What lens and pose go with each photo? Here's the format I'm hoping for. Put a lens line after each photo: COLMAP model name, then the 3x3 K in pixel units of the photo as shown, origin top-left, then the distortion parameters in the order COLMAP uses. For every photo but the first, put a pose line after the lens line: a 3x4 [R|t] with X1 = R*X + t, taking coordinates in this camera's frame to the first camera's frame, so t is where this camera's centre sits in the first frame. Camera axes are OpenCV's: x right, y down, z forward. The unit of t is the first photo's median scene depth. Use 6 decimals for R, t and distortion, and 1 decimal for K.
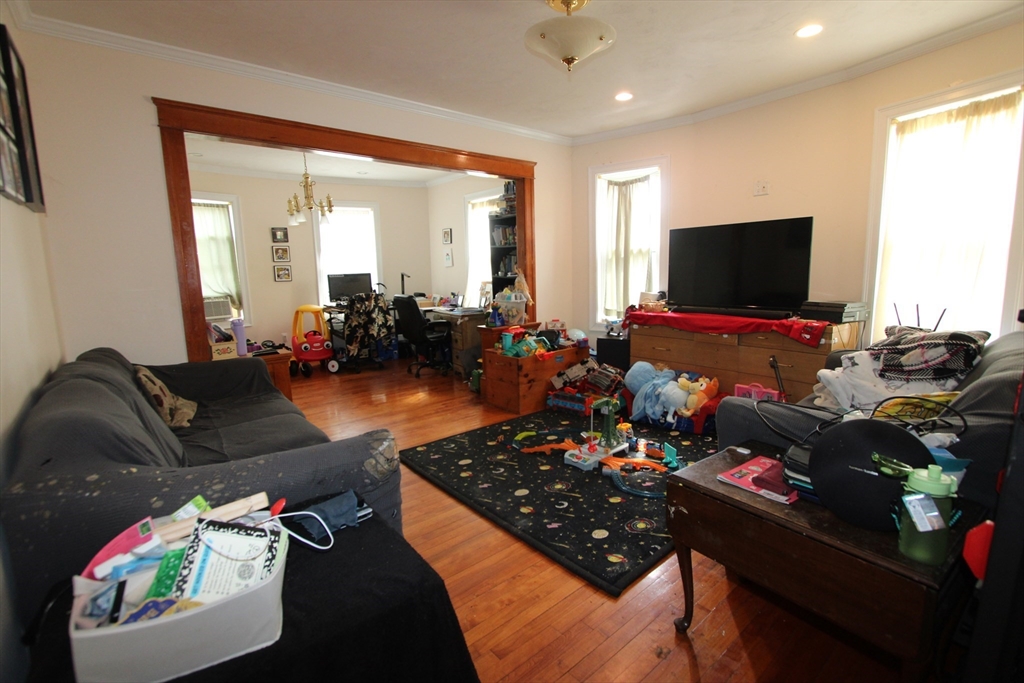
lens RADIAL K [[469.5, 0, 518.8], [0, 469.5, 333.0], [0, 0, 1]] dist [-0.009081, -0.000166]
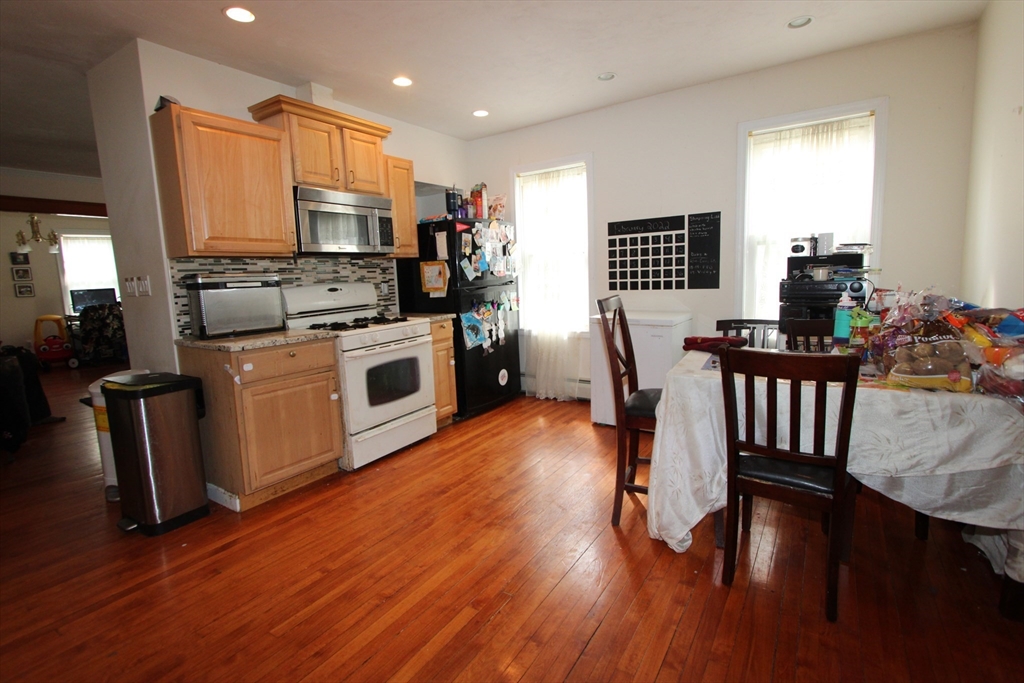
lens RADIAL K [[469.5, 0, 514.9], [0, 469.5, 338.6], [0, 0, 1]] dist [-0.009081, -0.000166]
pose [[0.959778, -0.050804, 0.276126, 0.394292], [0.053872, 0.998542, -0.003530, 0.072908], [-0.275544, 0.018263, 0.961115, -0.522005]]
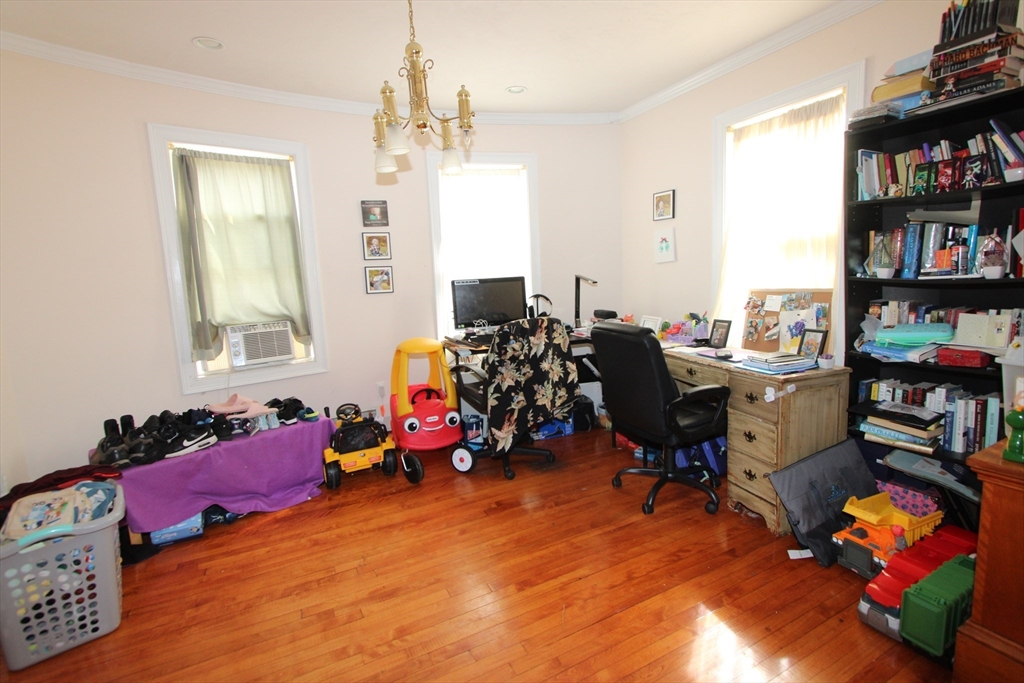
lens RADIAL K [[469.5, 0, 521.6], [0, 469.5, 343.0], [0, 0, 1]] dist [-0.009081, -0.000166]
pose [[0.975715, 0.014352, -0.218572, -0.219864], [-0.012122, 0.999860, 0.011540, -0.062220], [0.218707, -0.008610, 0.975753, 0.510407]]
